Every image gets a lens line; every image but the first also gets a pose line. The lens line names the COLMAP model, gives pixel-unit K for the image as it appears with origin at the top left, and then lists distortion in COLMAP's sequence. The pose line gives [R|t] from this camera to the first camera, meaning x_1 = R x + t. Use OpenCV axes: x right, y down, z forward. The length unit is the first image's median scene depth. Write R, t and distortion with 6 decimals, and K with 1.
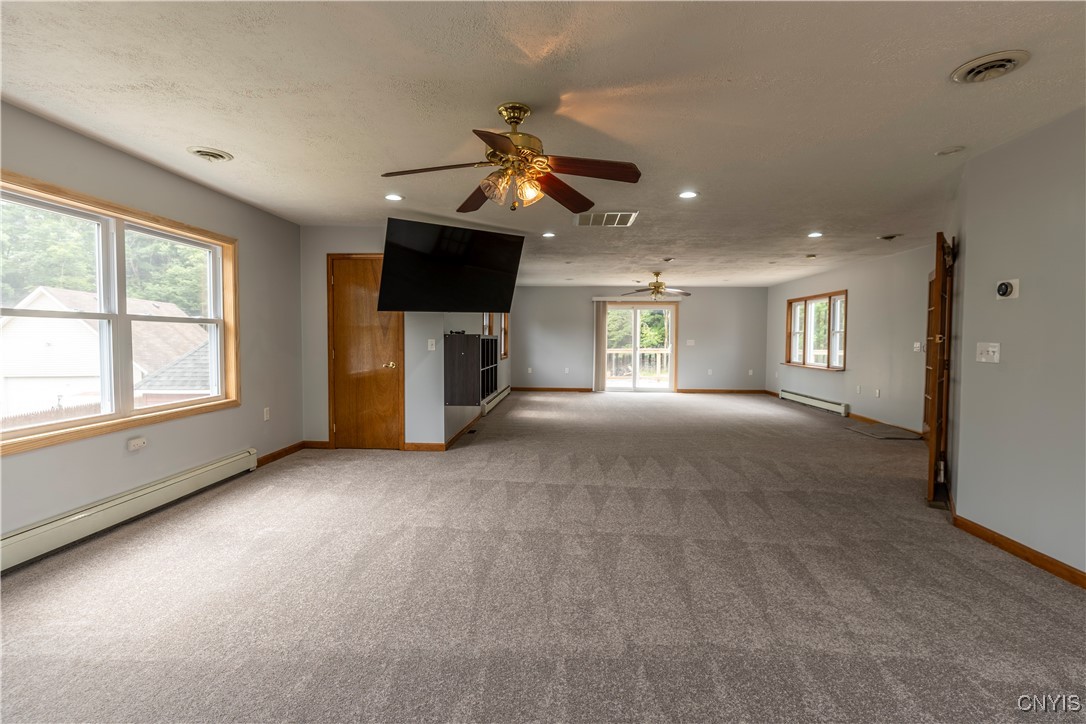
lens RADIAL K [[526.9, 0, 543.0], [0, 526.9, 362.0], [0, 0, 1]] dist [-0.017234, 0.010401]
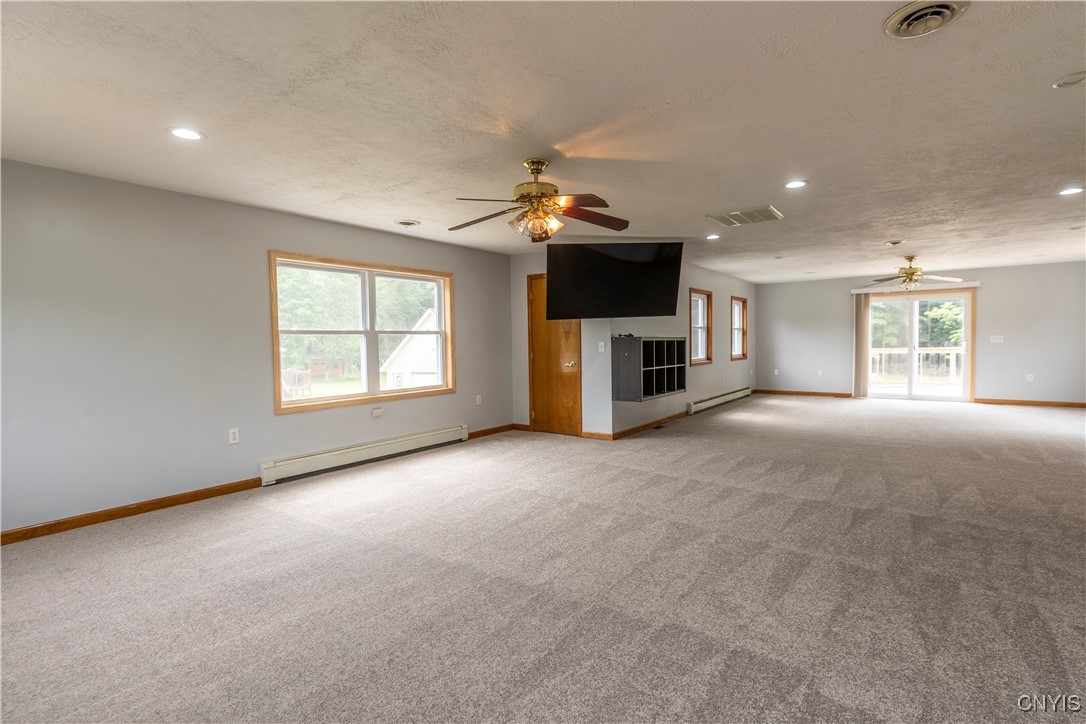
lens RADIAL K [[526.9, 0, 543.0], [0, 526.9, 362.0], [0, 0, 1]] dist [-0.017234, 0.010401]
pose [[0.831478, 0.003112, -0.555549, 0.408370], [-0.004863, 0.999987, -0.001677, 0.003852], [0.555537, 0.004096, 0.831482, -0.032221]]
